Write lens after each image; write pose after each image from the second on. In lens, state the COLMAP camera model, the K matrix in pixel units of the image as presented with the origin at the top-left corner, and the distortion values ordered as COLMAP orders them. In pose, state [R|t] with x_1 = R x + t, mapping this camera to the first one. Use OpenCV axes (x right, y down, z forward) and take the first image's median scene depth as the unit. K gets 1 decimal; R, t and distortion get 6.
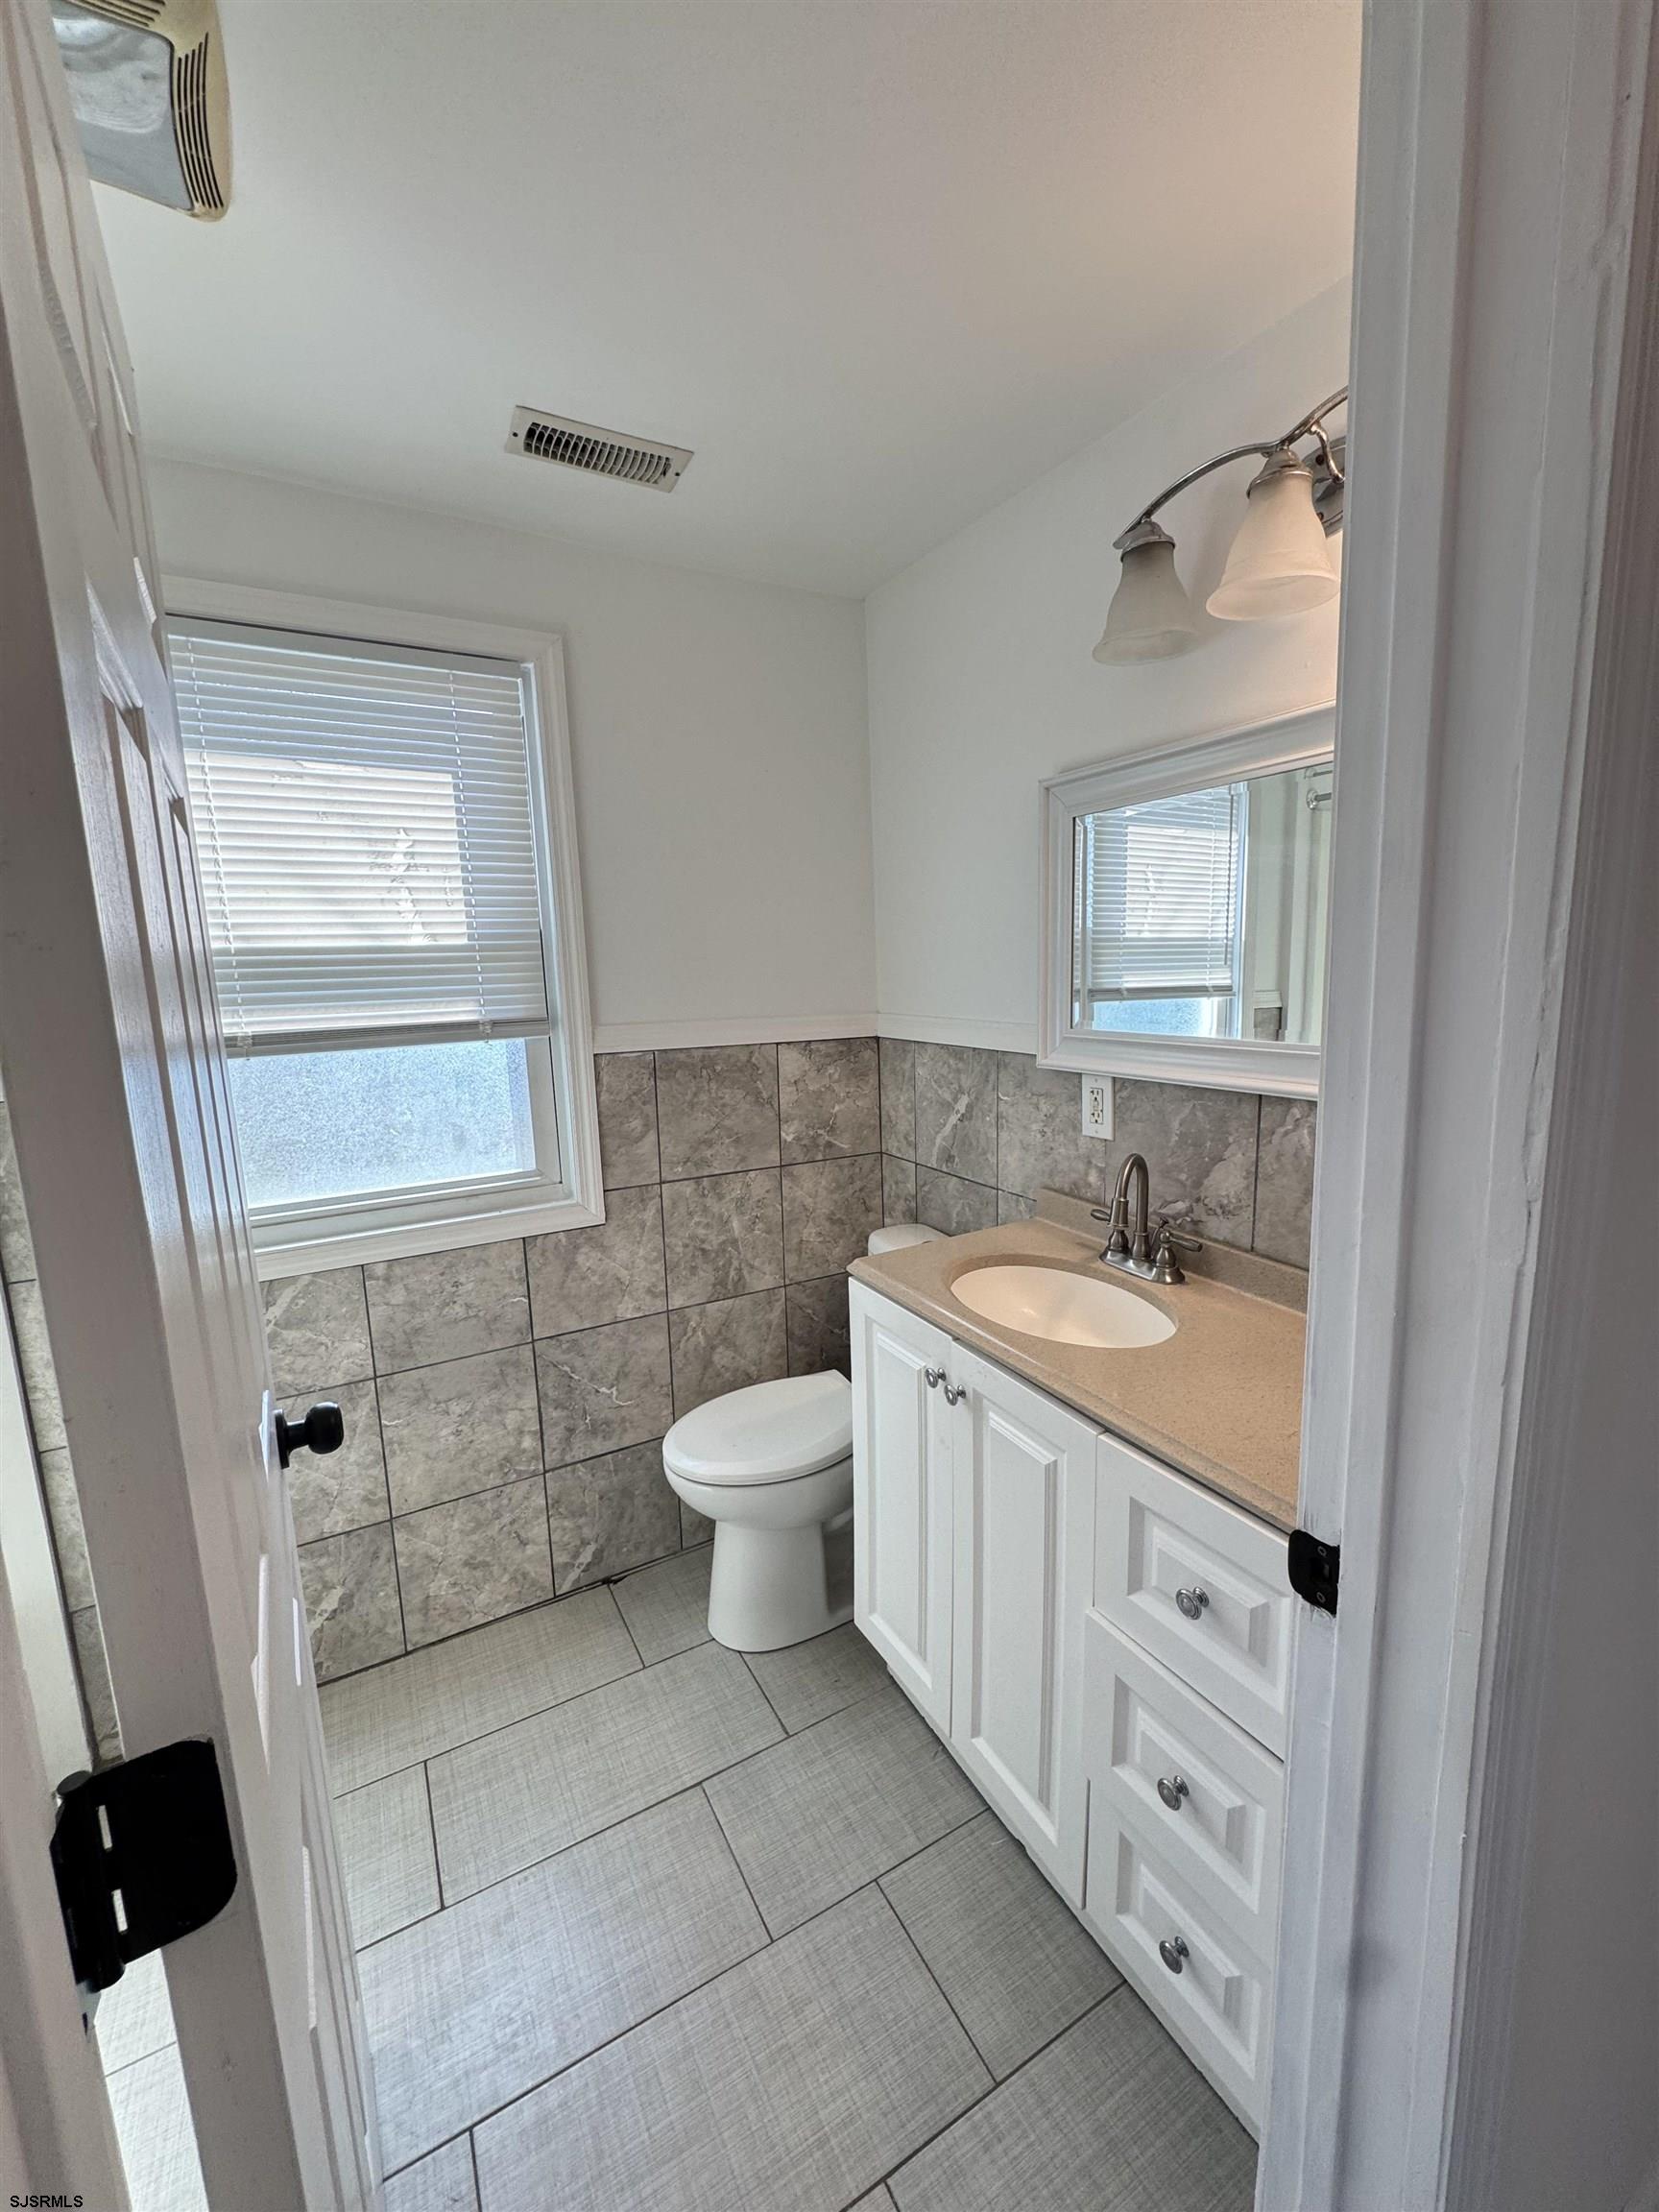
lens RADIAL K [[882.5, 0, 834.6], [0, 882.5, 1105.1], [0, 0, 1]] dist [-0.005233, 0.001109]
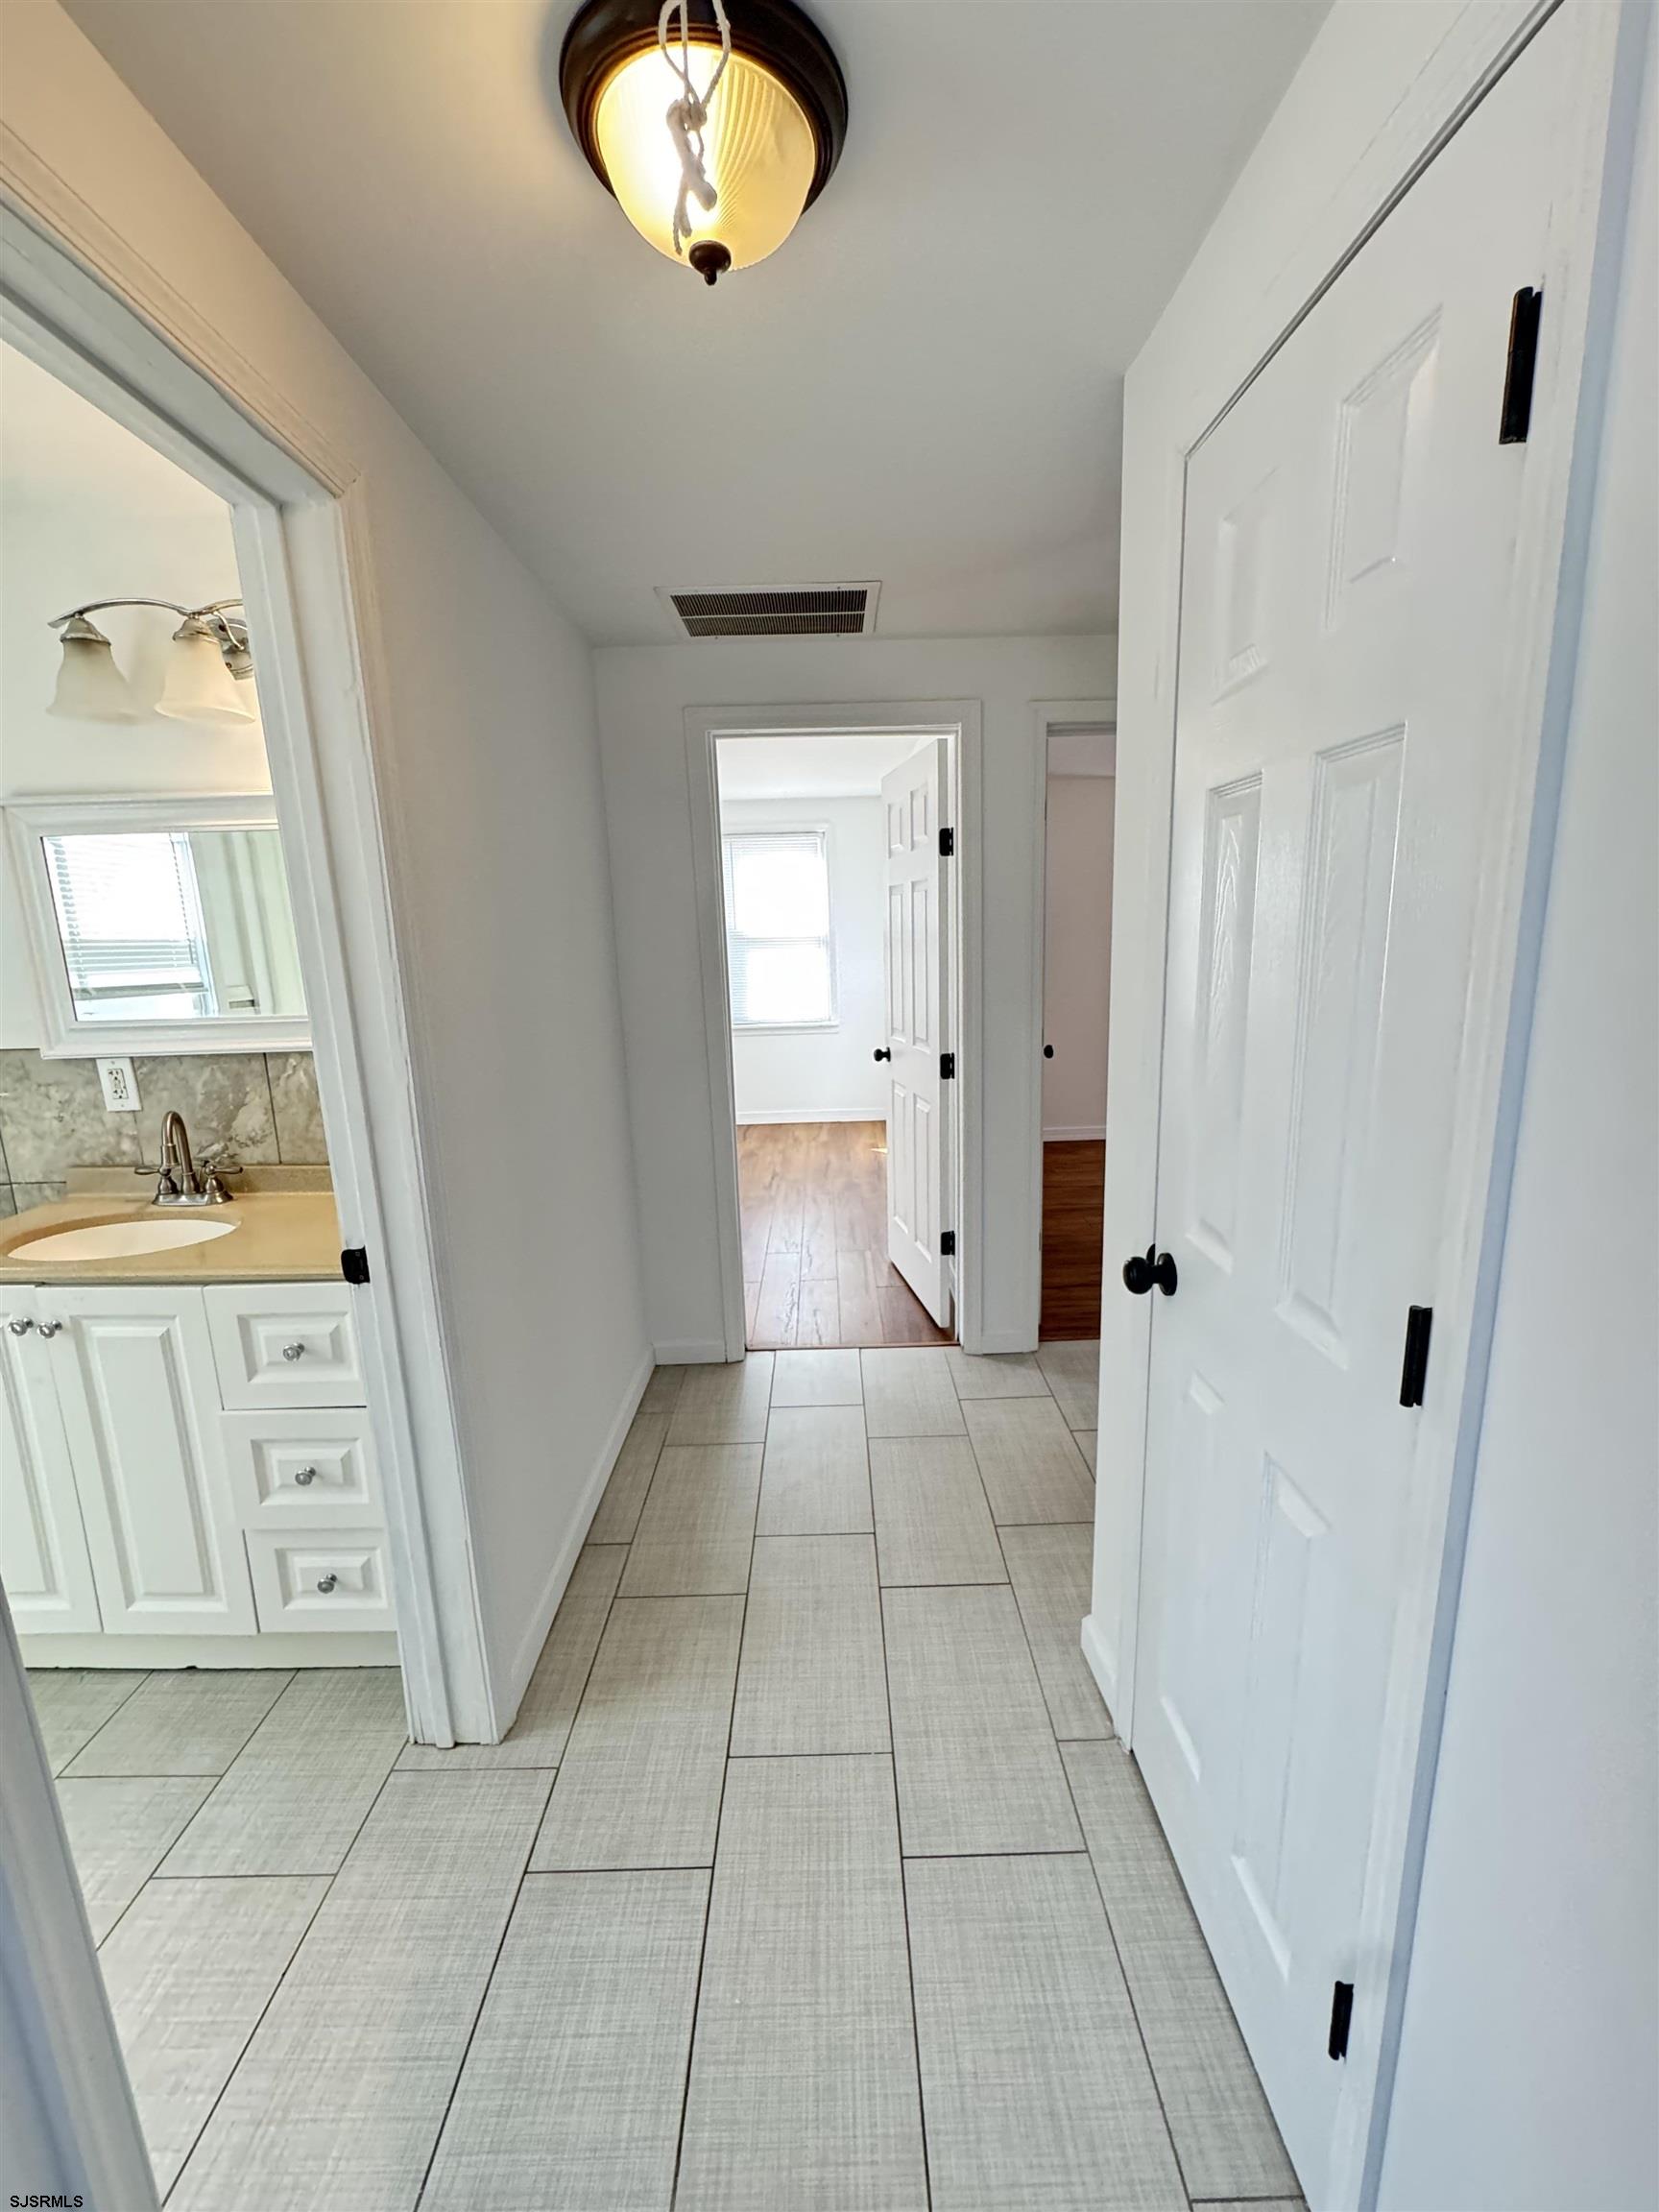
lens RADIAL K [[882.5, 0, 834.6], [0, 882.5, 1105.1], [0, 0, 1]] dist [-0.005233, 0.001109]
pose [[0.488174, -0.154678, 0.858930, -0.293364], [0.151906, 0.984206, 0.090902, 0.078589], [-0.859425, 0.086101, 0.503960, -0.487823]]
